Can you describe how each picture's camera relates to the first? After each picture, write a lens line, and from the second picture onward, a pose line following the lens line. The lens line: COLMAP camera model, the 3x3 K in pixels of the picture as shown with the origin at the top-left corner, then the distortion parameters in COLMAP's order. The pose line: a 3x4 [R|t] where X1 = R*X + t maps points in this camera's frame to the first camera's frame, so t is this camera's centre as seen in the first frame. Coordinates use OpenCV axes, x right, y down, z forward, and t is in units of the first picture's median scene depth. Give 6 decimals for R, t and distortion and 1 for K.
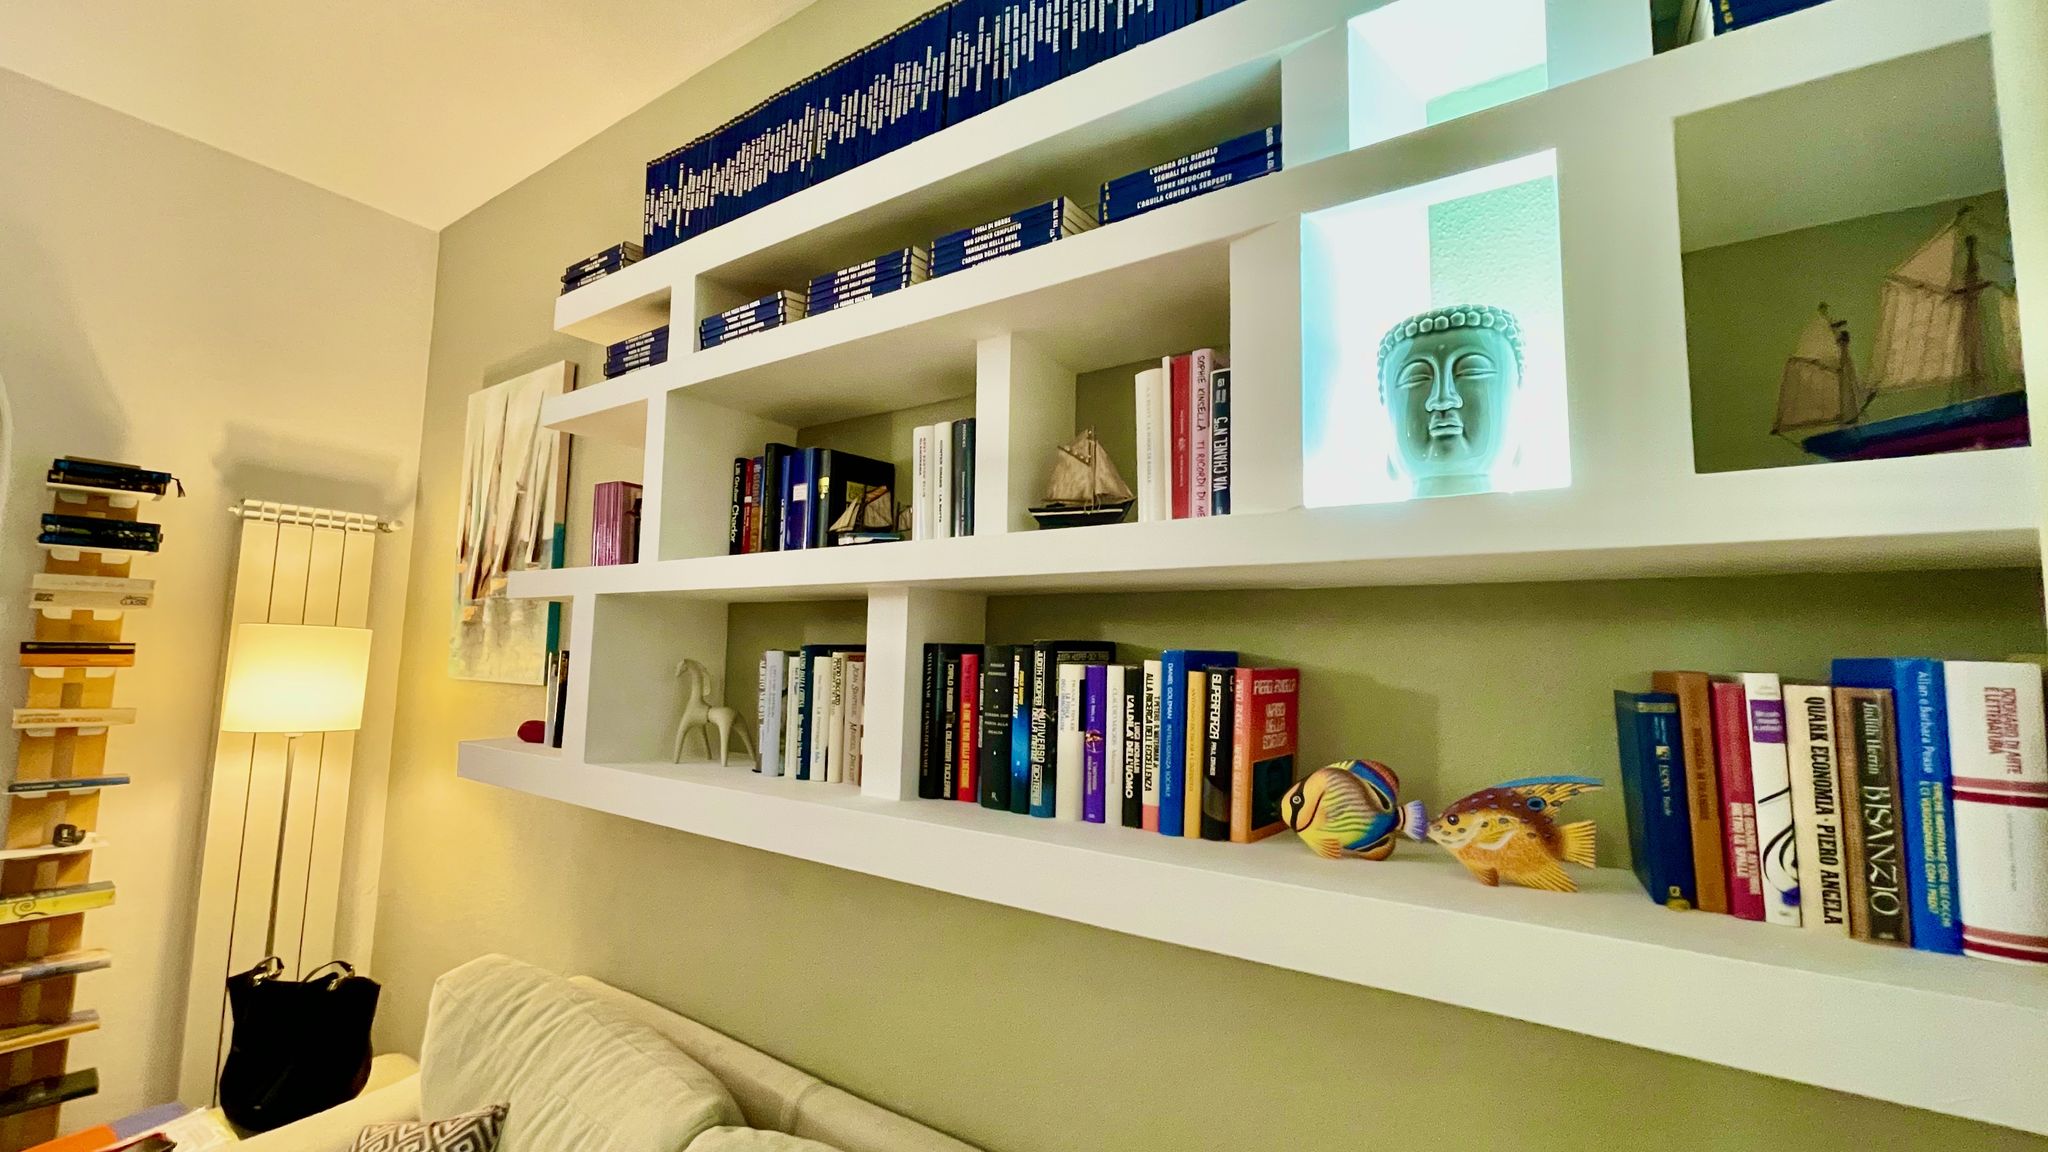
lens RADIAL K [[826.7, 0, 1033.7], [0, 826.7, 568.1], [0, 0, 1]] dist [-0.002546, 0.001644]
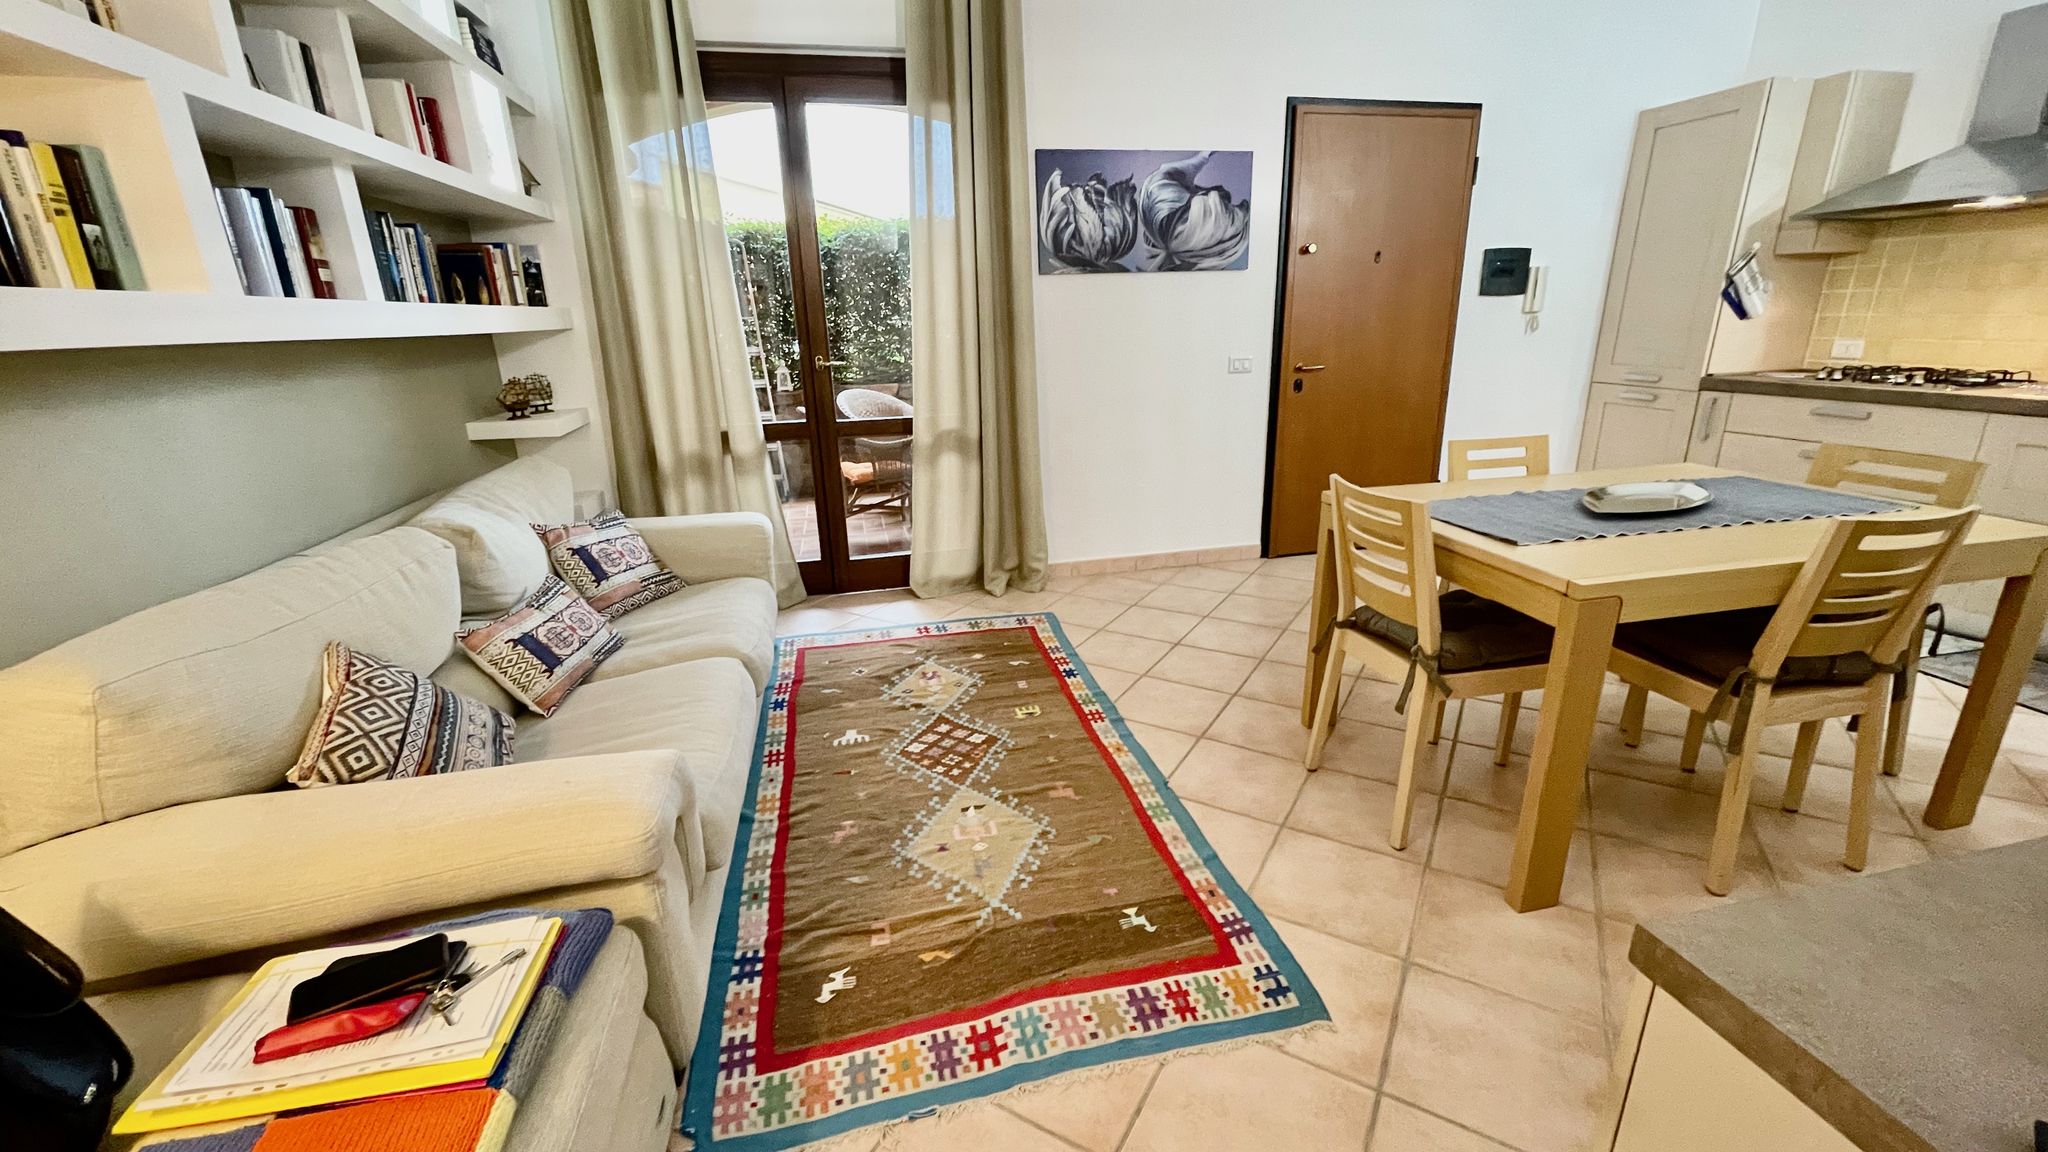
lens RADIAL K [[826.7, 0, 1031.0], [0, 826.7, 575.9], [0, 0, 1]] dist [-0.002546, 0.001644]
pose [[-0.730884, -0.207399, 0.650226, -1.421603], [-0.058433, 0.968227, 0.243149, 0.200958], [-0.679995, 0.139720, -0.719781, 0.839168]]
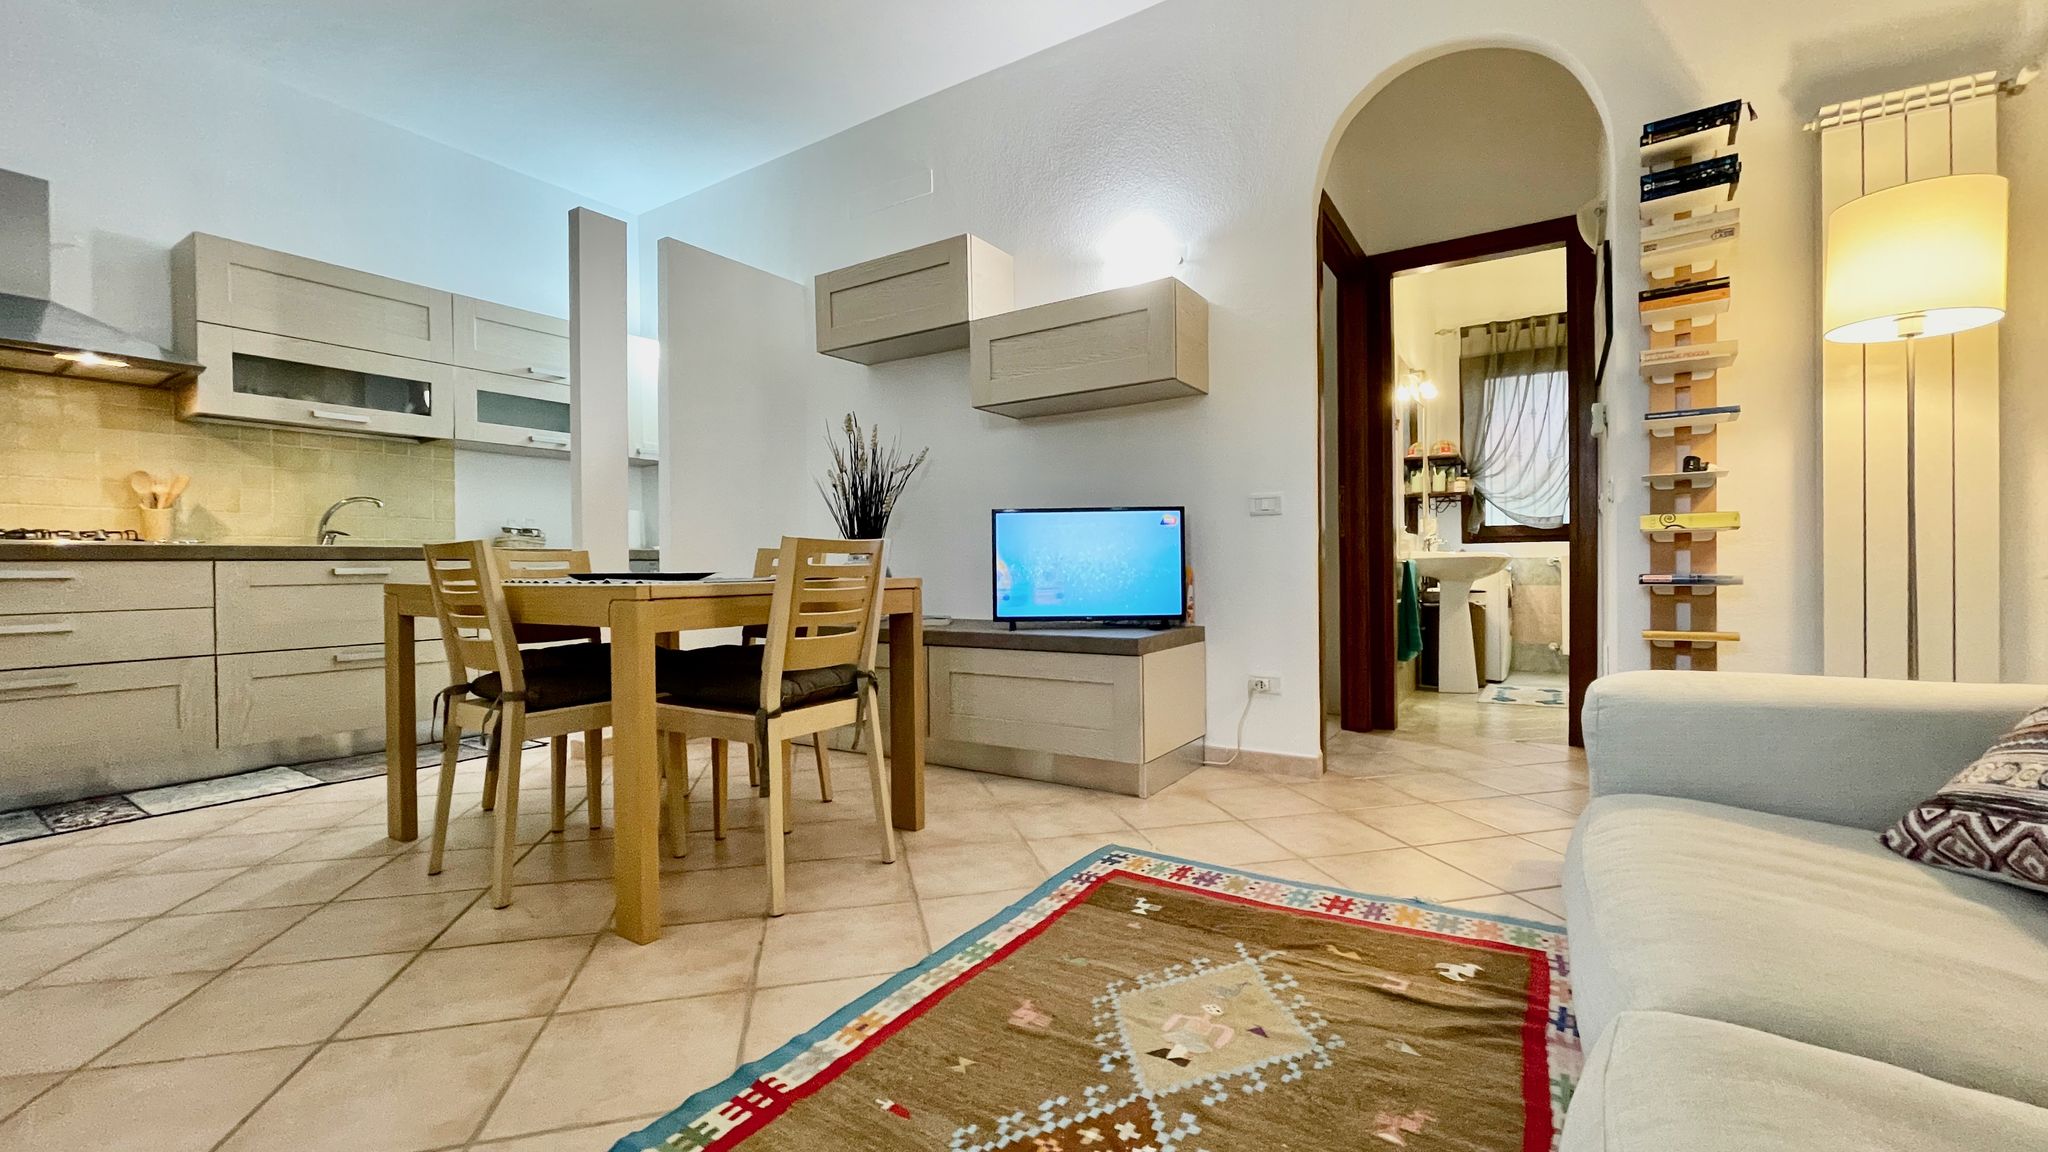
lens RADIAL K [[826.7, 0, 1028.2], [0, 826.7, 572.5], [0, 0, 1]] dist [-0.002546, 0.001644]
pose [[0.022134, -0.011310, -0.999691, -0.098634], [0.113932, 0.993450, -0.008717, 0.383783], [0.993242, -0.113704, 0.023278, 0.081586]]
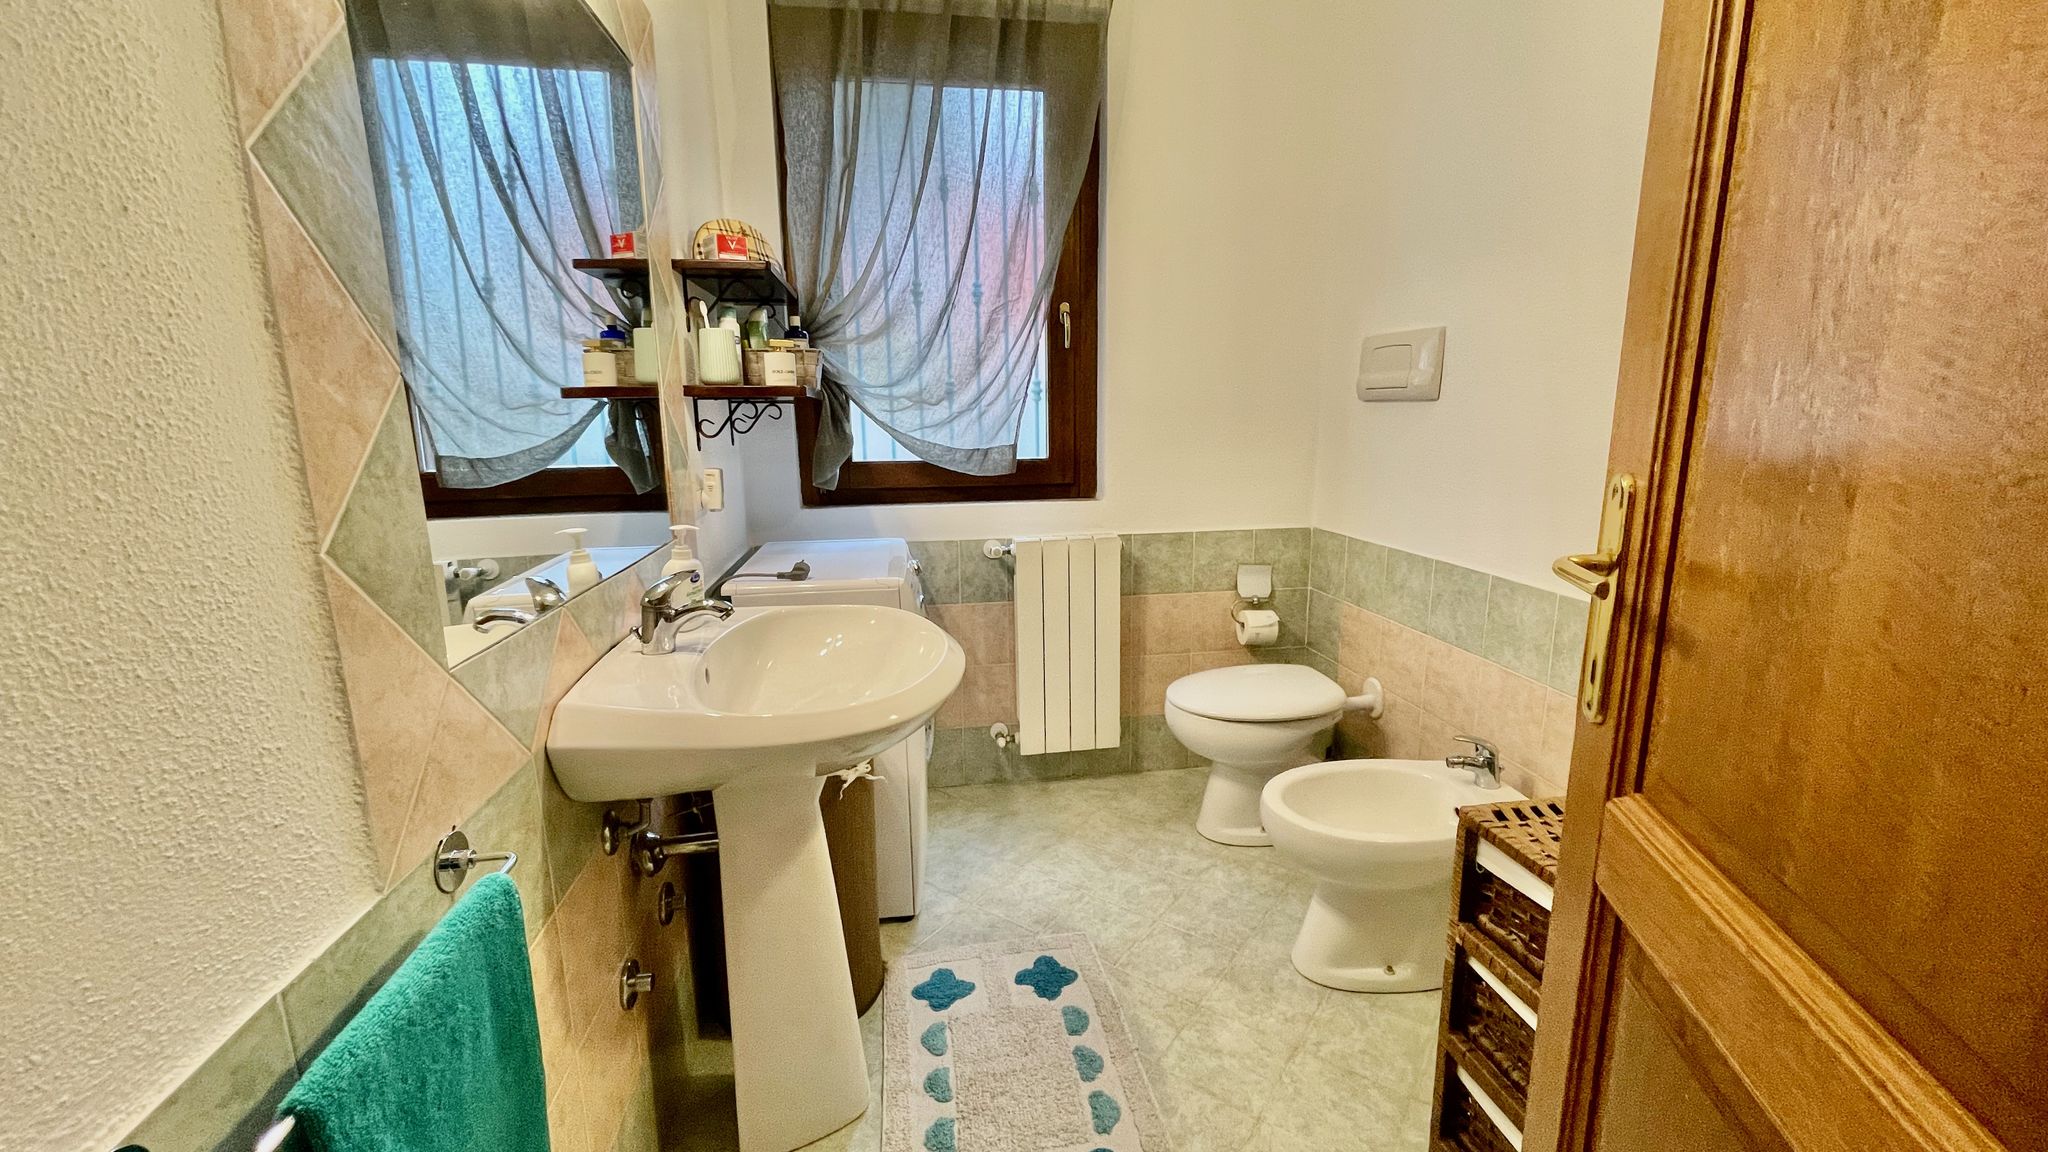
lens RADIAL K [[826.7, 0, 1023.9], [0, 826.7, 575.2], [0, 0, 1]] dist [-0.002546, 0.001644]
pose [[0.677013, 0.112045, -0.727392, -1.906035], [0.101373, 0.964726, 0.242955, 0.267791], [0.728956, -0.238222, 0.641774, 1.137519]]
